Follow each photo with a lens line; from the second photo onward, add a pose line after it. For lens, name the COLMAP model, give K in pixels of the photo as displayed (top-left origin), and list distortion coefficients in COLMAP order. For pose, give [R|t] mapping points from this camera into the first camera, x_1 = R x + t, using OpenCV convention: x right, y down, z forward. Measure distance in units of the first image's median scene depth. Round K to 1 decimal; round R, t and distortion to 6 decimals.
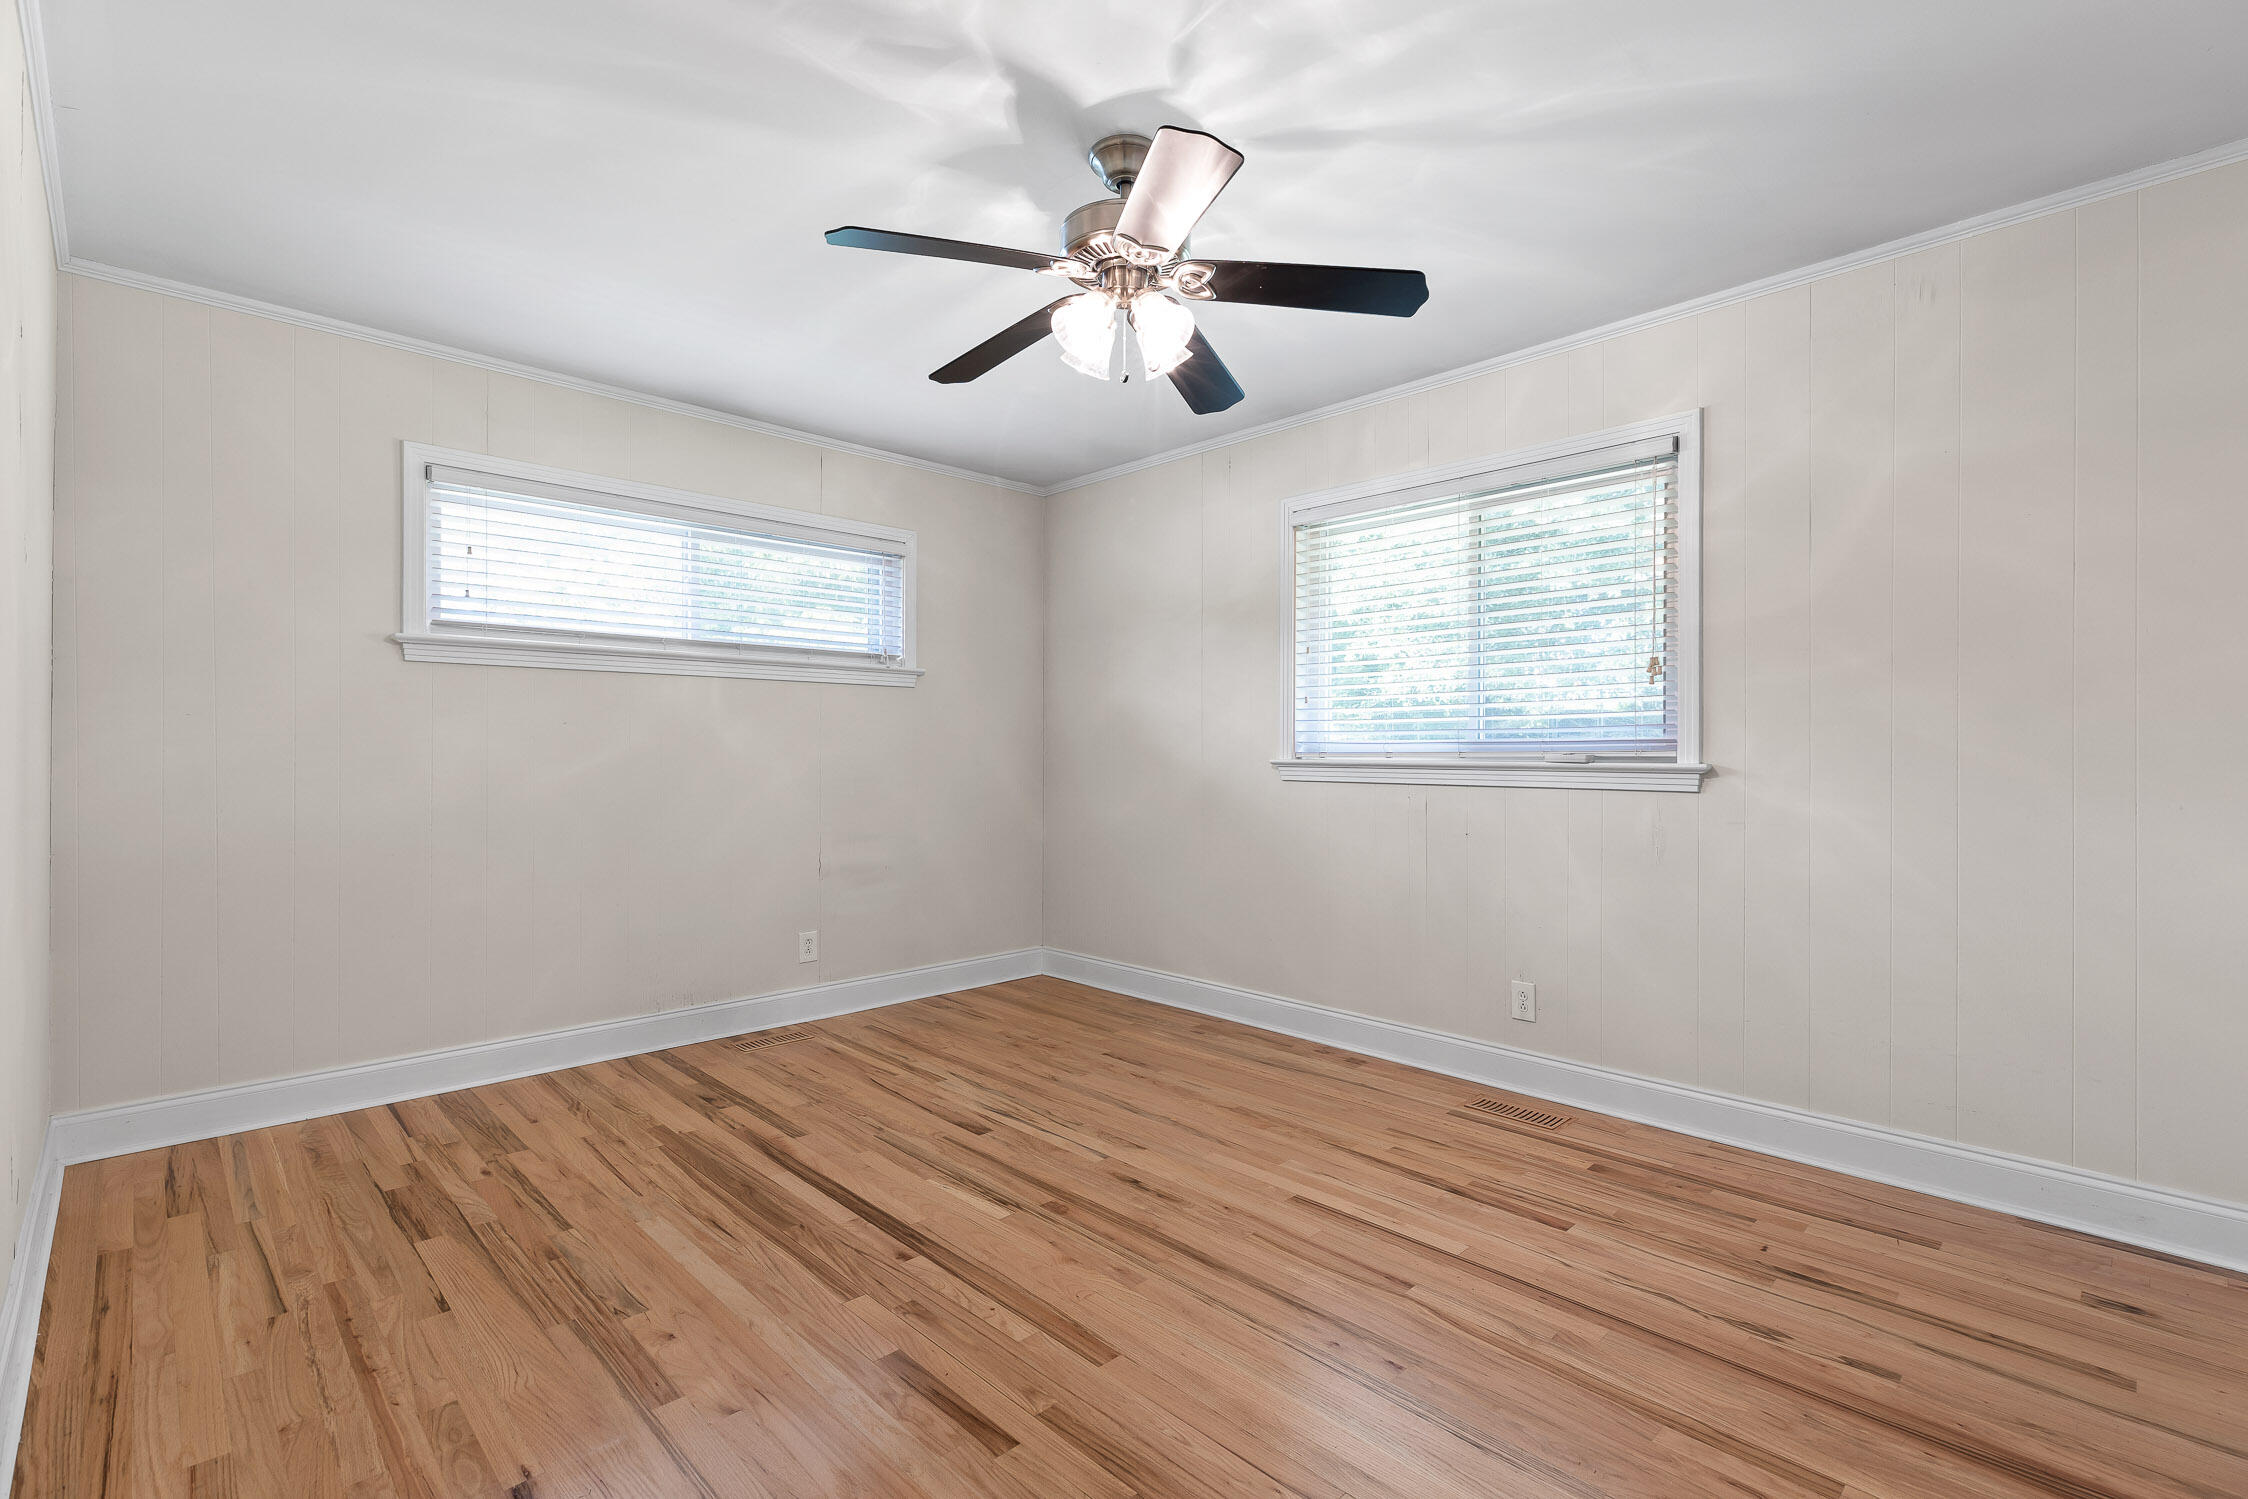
lens RADIAL K [[1036.2, 0, 1127.0], [0, 1036.2, 752.4], [0, 0, 1]] dist [0.003504, -0.001208]
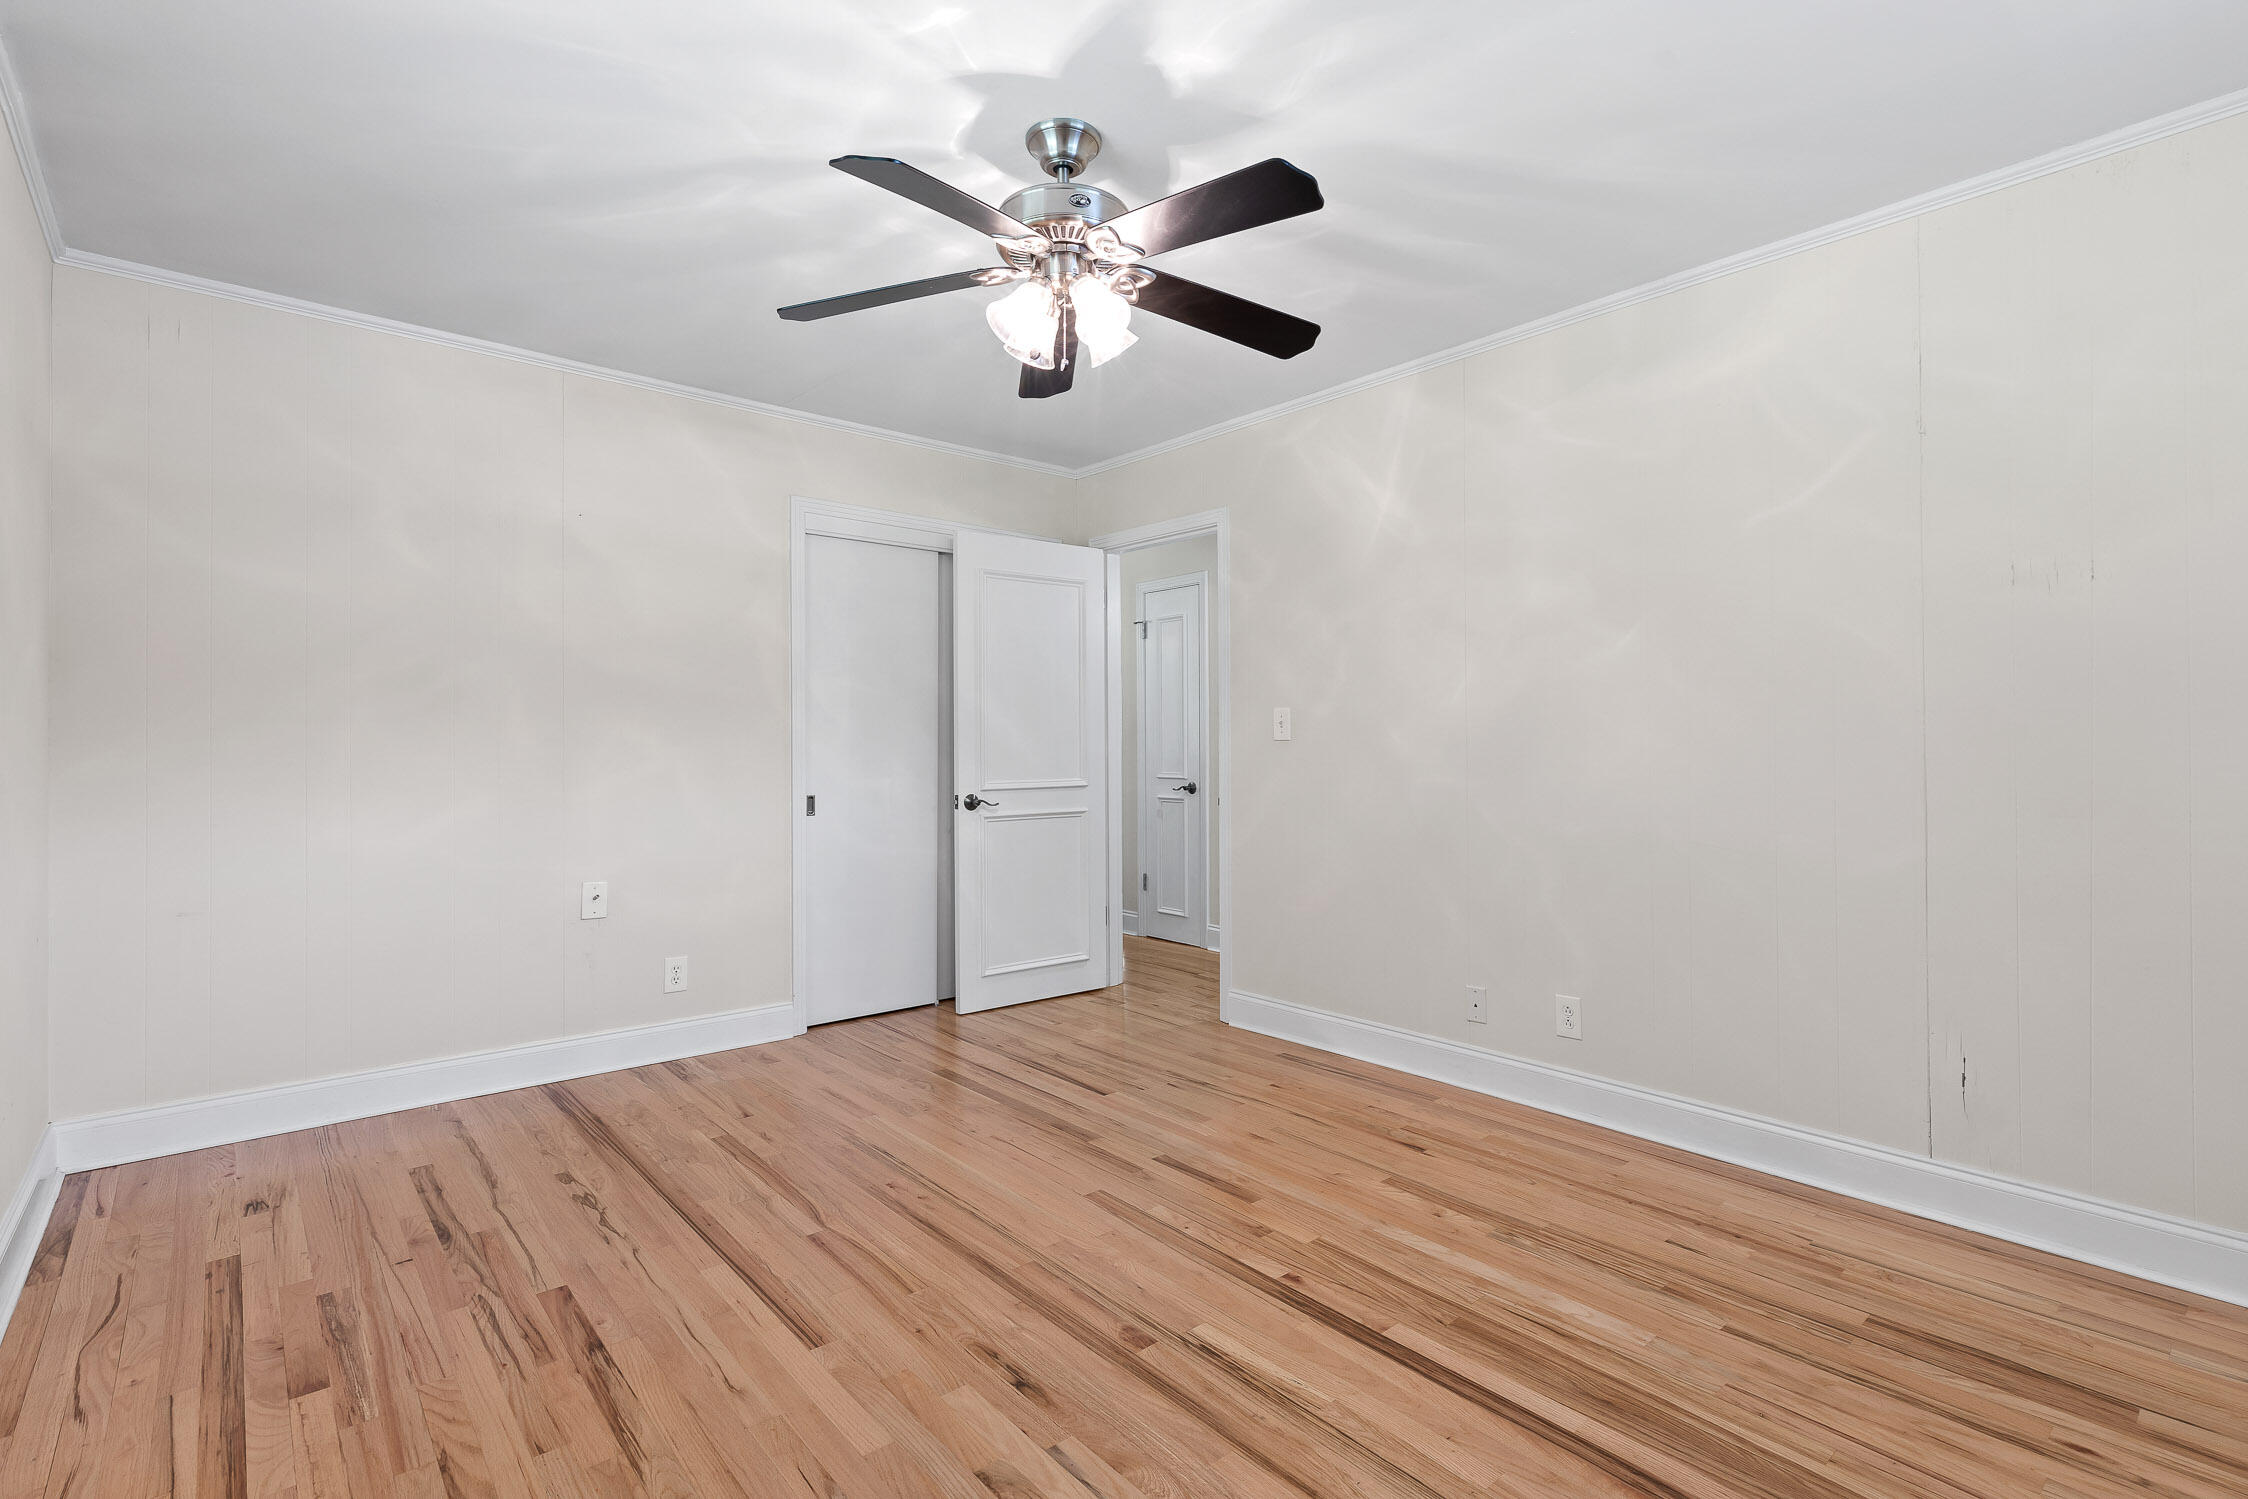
lens RADIAL K [[1036.2, 0, 1125.7], [0, 1036.2, 749.3], [0, 0, 1]] dist [0.003504, -0.001208]
pose [[-0.998205, -0.001232, 0.059869, -0.115730], [-0.001110, 0.999997, 0.002074, -0.003618], [-0.059872, 0.002004, -0.998204, 1.921230]]
